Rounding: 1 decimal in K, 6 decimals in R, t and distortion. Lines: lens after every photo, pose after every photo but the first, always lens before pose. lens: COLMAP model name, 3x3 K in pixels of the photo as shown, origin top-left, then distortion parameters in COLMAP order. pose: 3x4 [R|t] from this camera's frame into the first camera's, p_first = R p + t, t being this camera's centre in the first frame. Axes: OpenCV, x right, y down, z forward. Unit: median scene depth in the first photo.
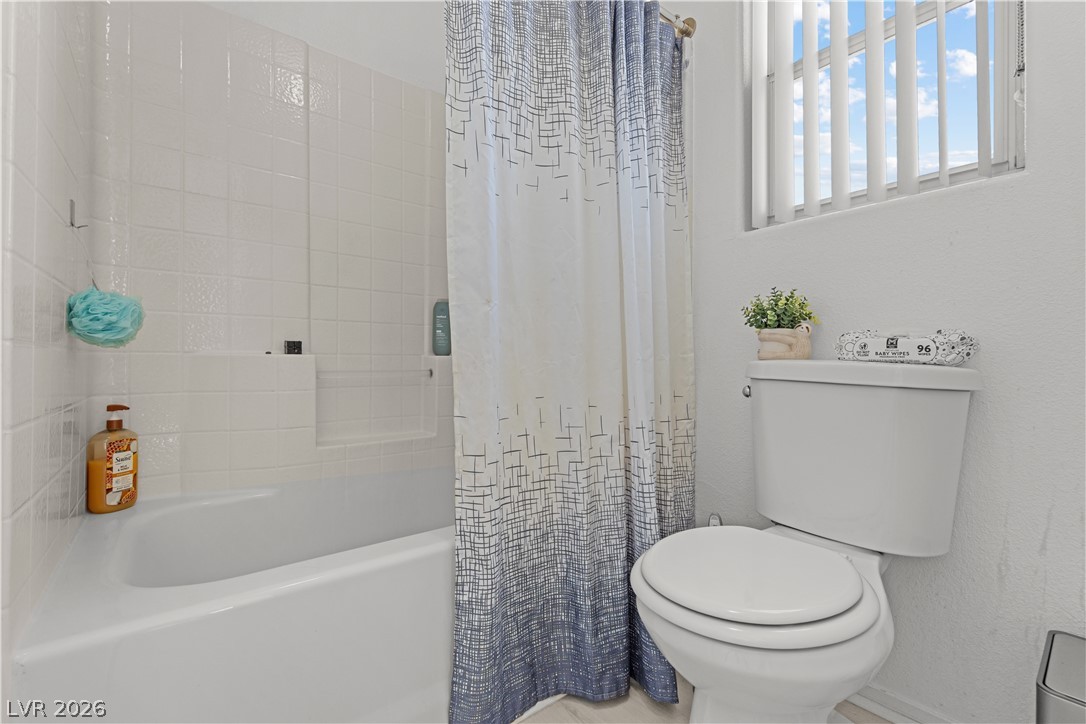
lens RADIAL K [[476.3, 0, 545.5], [0, 476.3, 358.2], [0, 0, 1]] dist [0.003658, -0.000518]
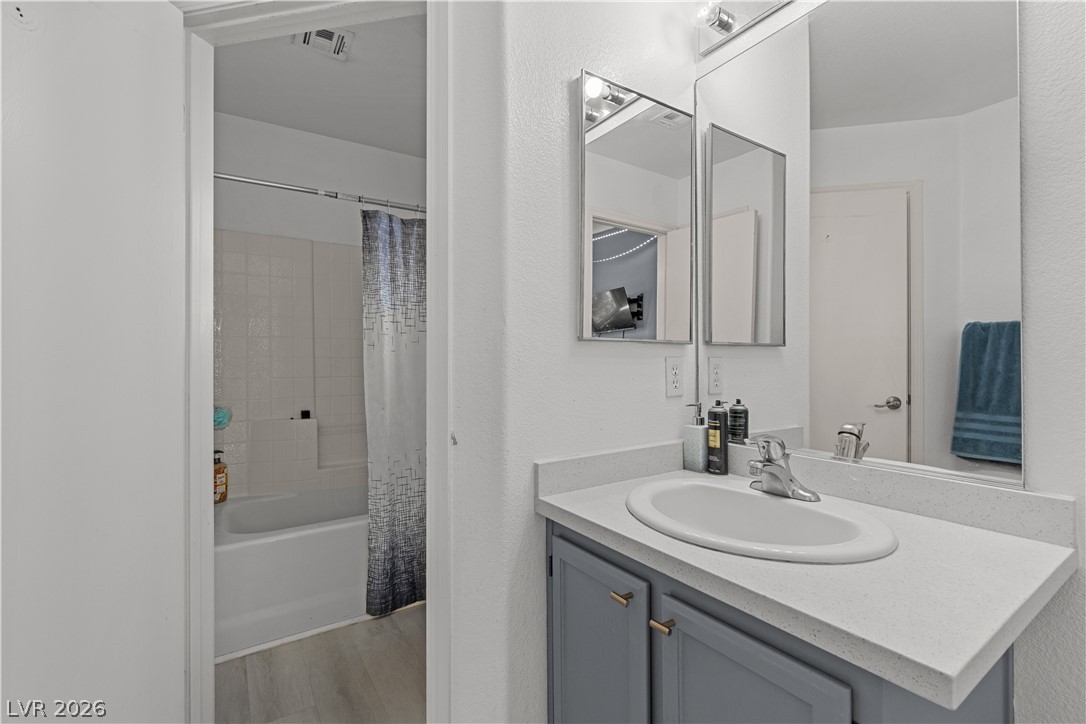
lens RADIAL K [[476.3, 0, 542.2], [0, 476.3, 360.1], [0, 0, 1]] dist [0.003658, -0.000518]
pose [[0.996274, -0.007211, -0.085941, 0.700399], [0.007545, 0.999965, 0.003553, -0.305667], [0.085913, -0.004188, 0.996294, -0.968008]]
